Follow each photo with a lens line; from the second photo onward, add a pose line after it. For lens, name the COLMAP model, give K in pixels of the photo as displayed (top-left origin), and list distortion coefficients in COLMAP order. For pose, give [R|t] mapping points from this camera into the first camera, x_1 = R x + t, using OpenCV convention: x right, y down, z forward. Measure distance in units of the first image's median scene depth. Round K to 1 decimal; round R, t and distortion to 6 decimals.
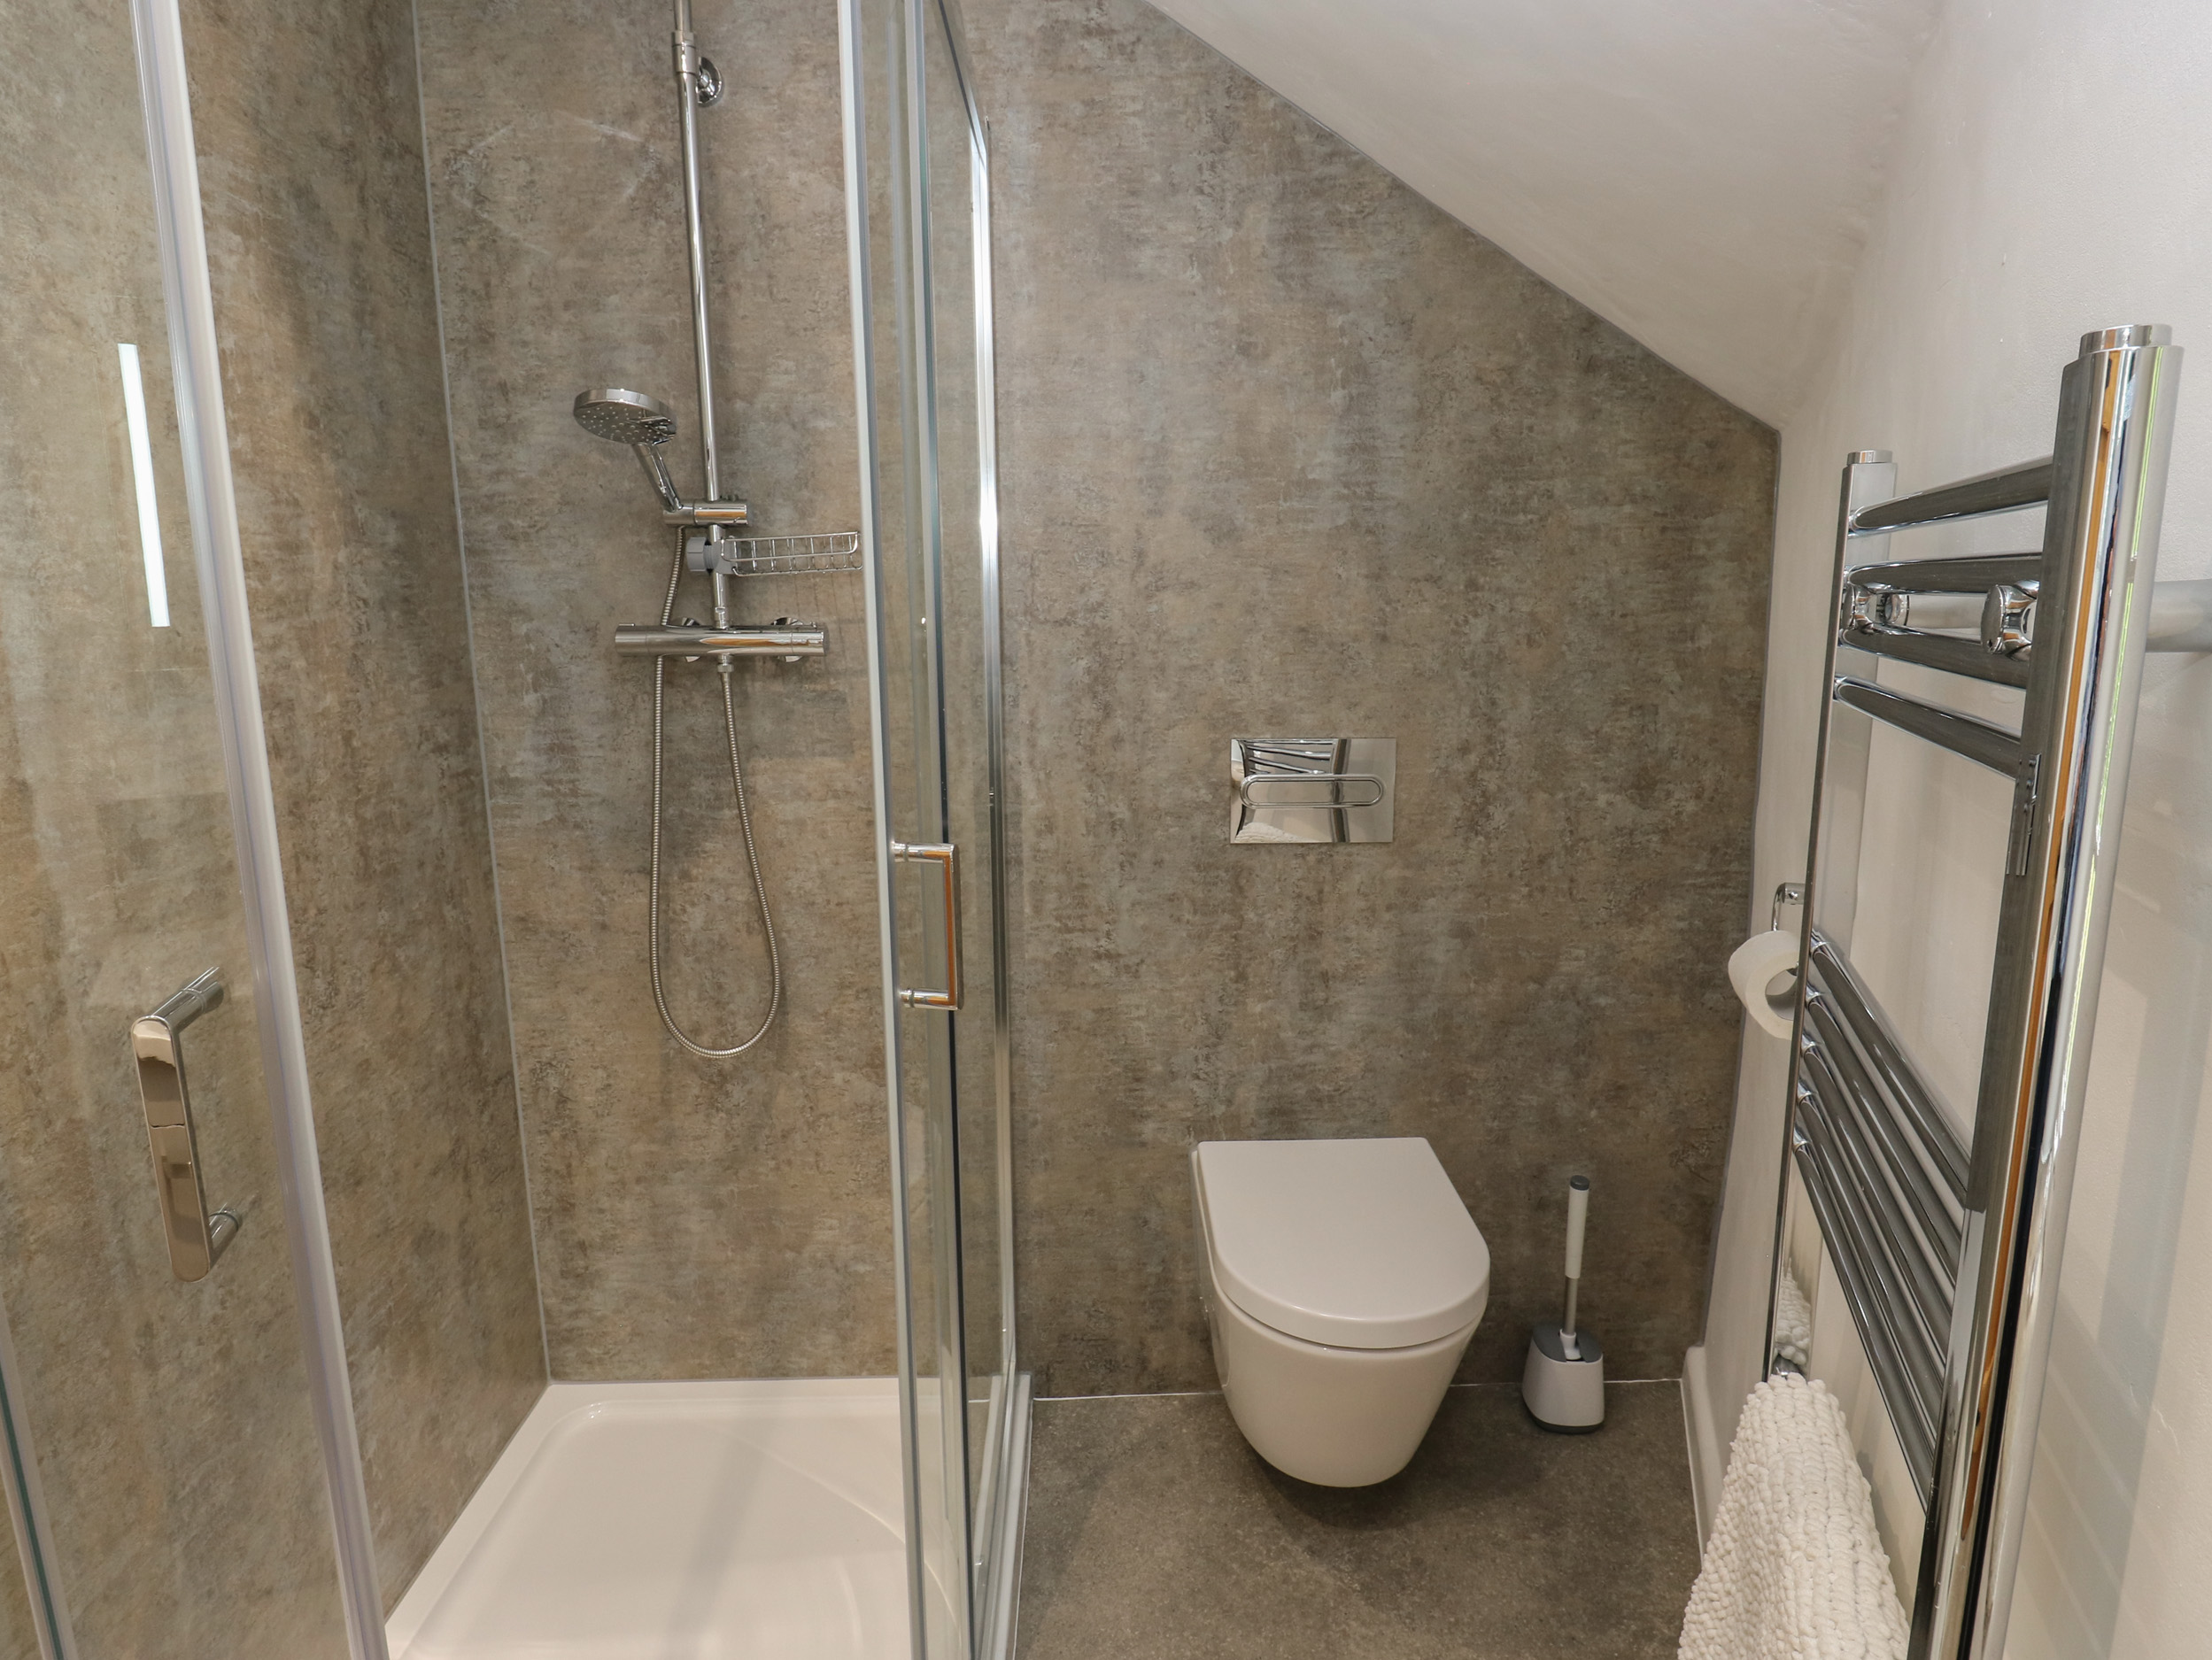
lens RADIAL K [[1202.6, 0, 1127.8], [0, 1202.6, 818.0], [0, 0, 1]] dist [0.002809, -0.015085]
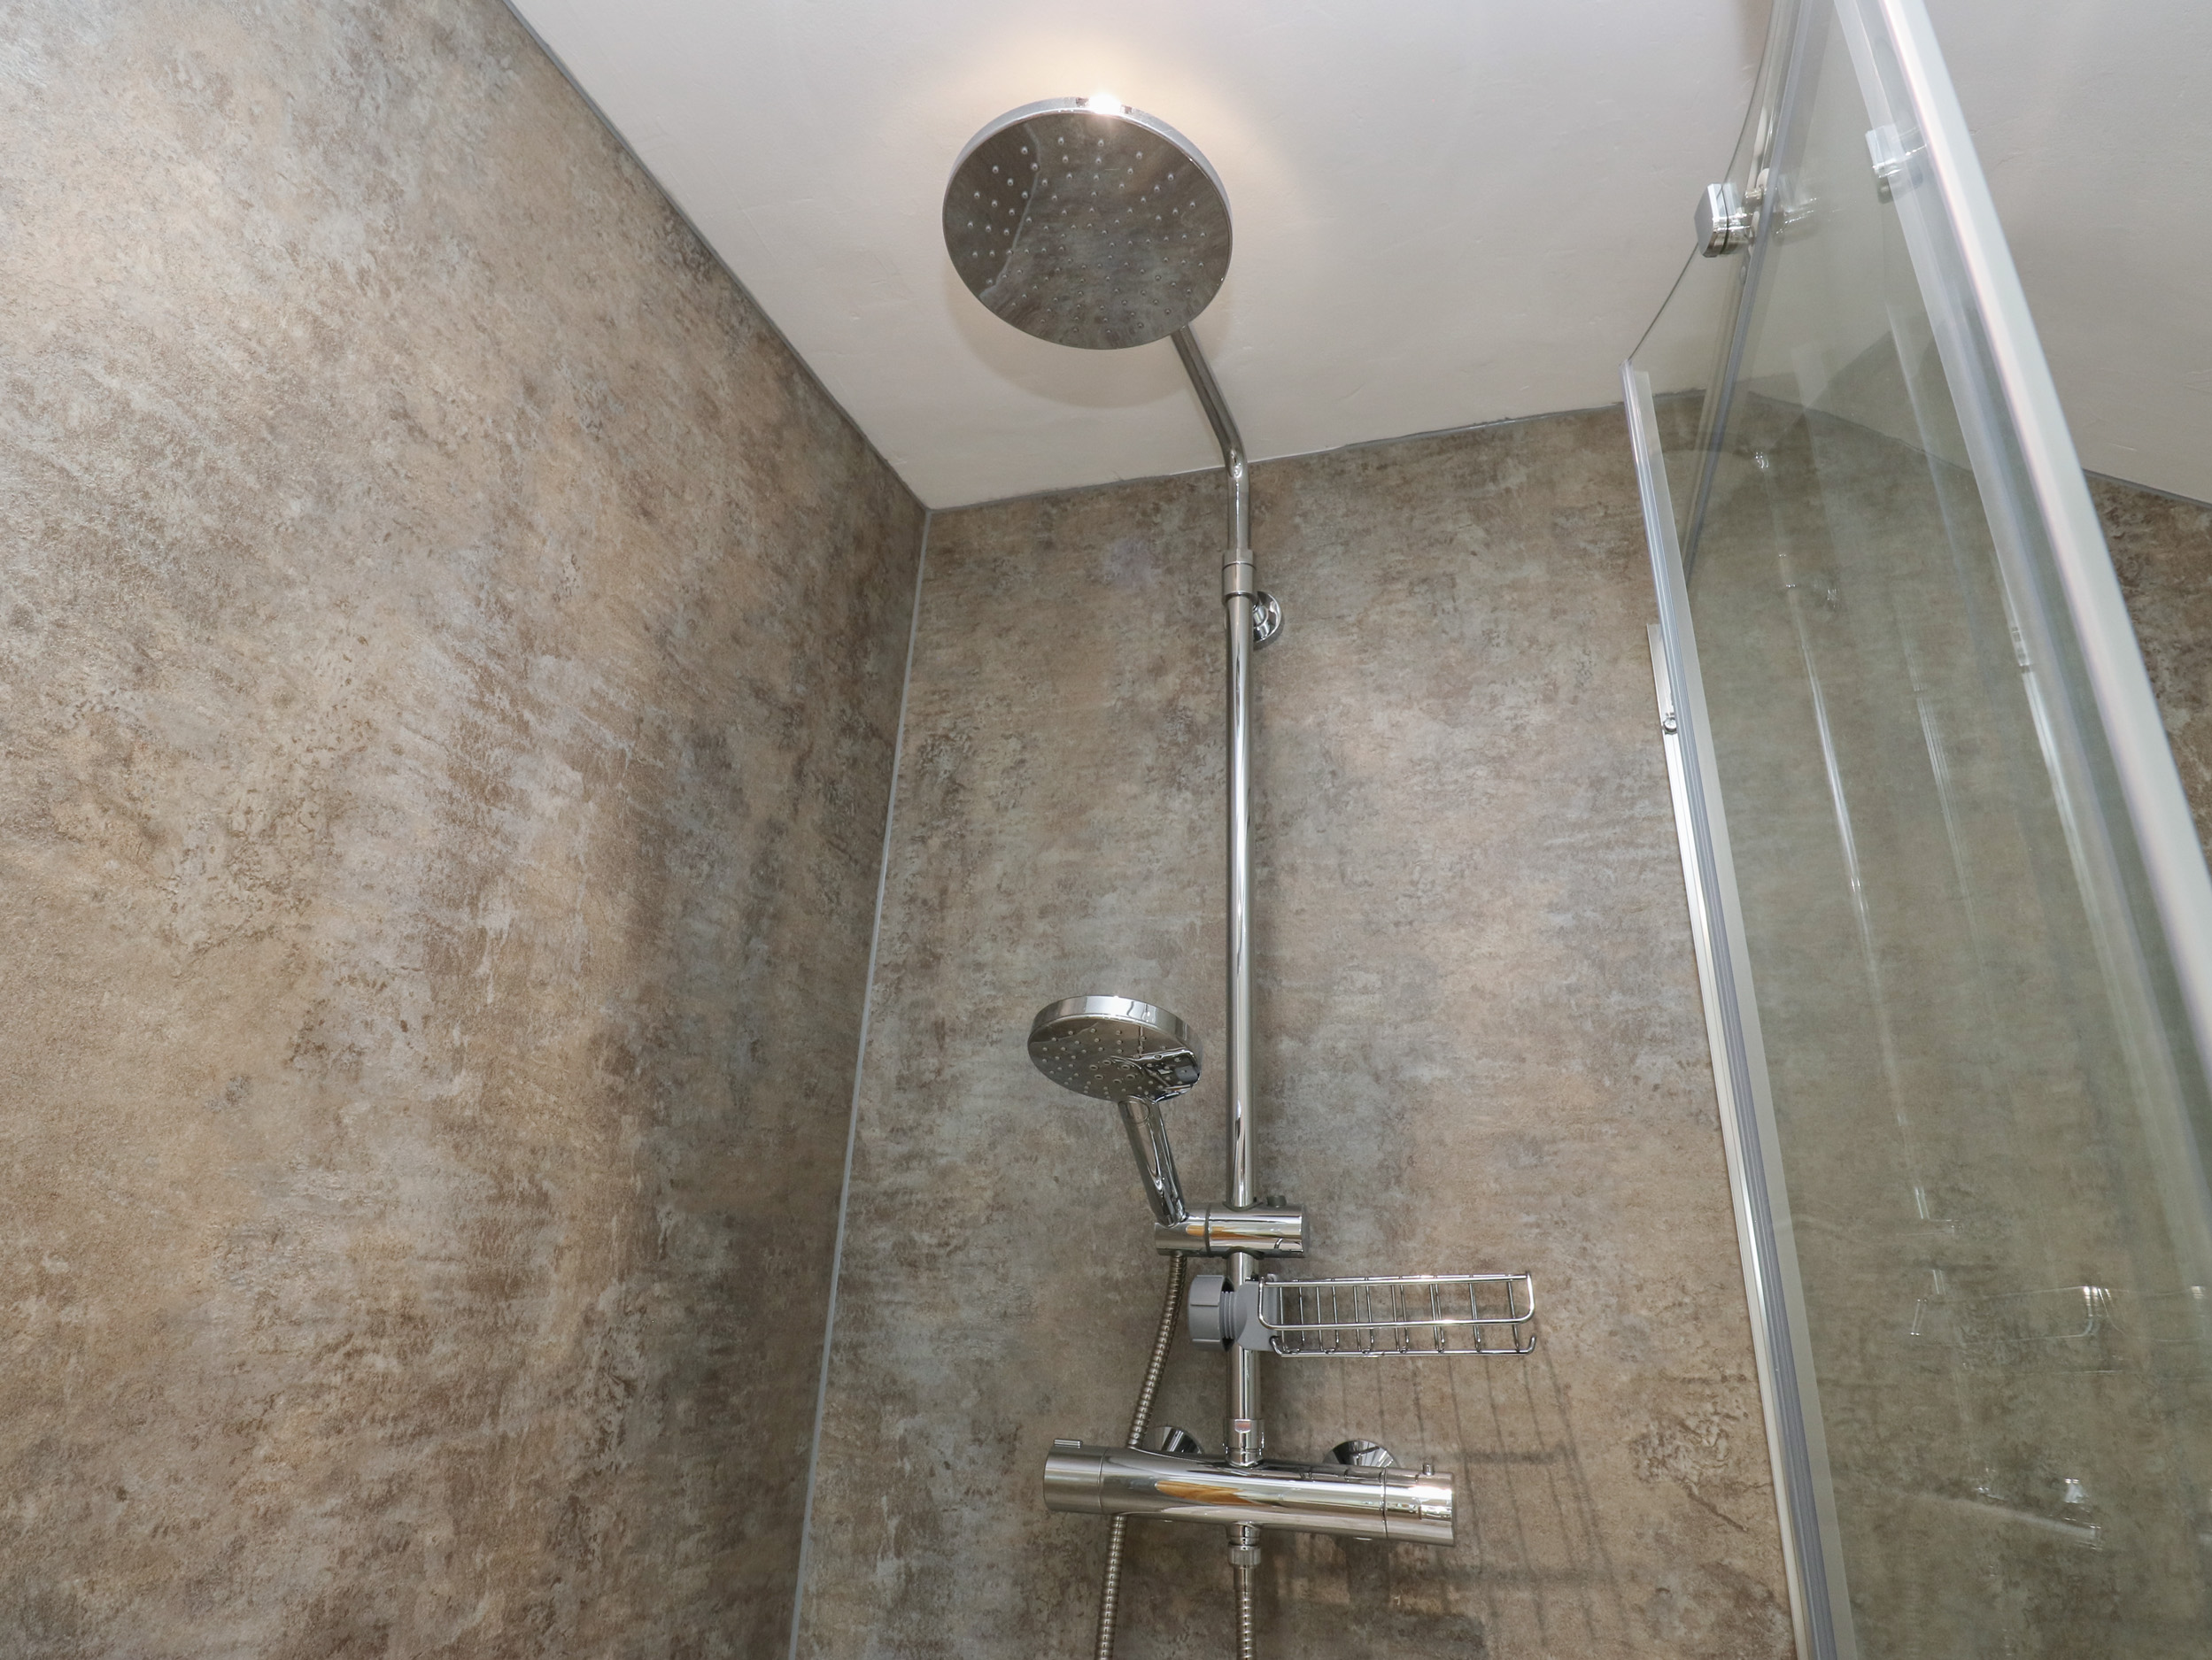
lens RADIAL K [[1202.6, 0, 1127.8], [0, 1202.6, 818.0], [0, 0, 1]] dist [0.002809, -0.015085]
pose [[0.942326, -0.090809, -0.322141, -0.201301], [-0.097136, 0.846862, -0.522866, -0.122120], [0.320289, 0.524002, 0.789200, 0.457838]]
